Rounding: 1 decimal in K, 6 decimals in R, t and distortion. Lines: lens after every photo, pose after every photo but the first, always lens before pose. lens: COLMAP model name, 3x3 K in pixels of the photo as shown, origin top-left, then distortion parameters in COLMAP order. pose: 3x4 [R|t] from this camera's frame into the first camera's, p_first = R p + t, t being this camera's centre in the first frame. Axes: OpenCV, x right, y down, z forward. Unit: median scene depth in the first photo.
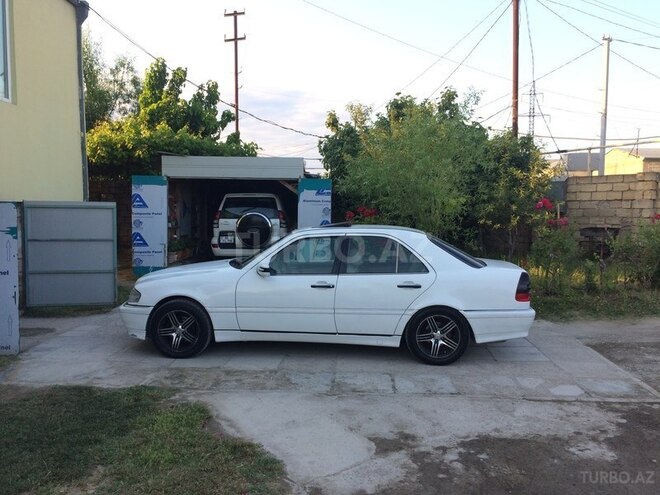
lens RADIAL K [[569.9, 0, 330.4], [0, 569.9, 246.5], [0, 0, 1]] dist [0.065579, -0.017532]
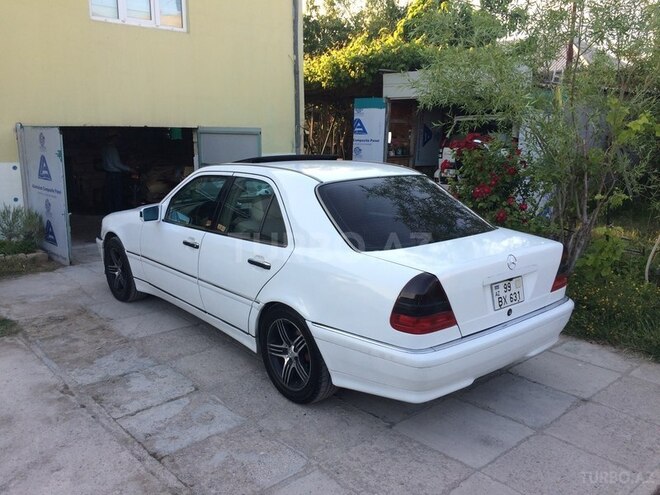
lens RADIAL K [[569.9, 0, 330.4], [0, 569.9, 247.4], [0, 0, 1]] dist [0.065579, -0.017532]
pose [[0.699939, 0.143113, -0.699717, 0.618998], [-0.052955, 0.987420, 0.148986, -0.043598], [0.712237, -0.067228, 0.698713, 0.623039]]
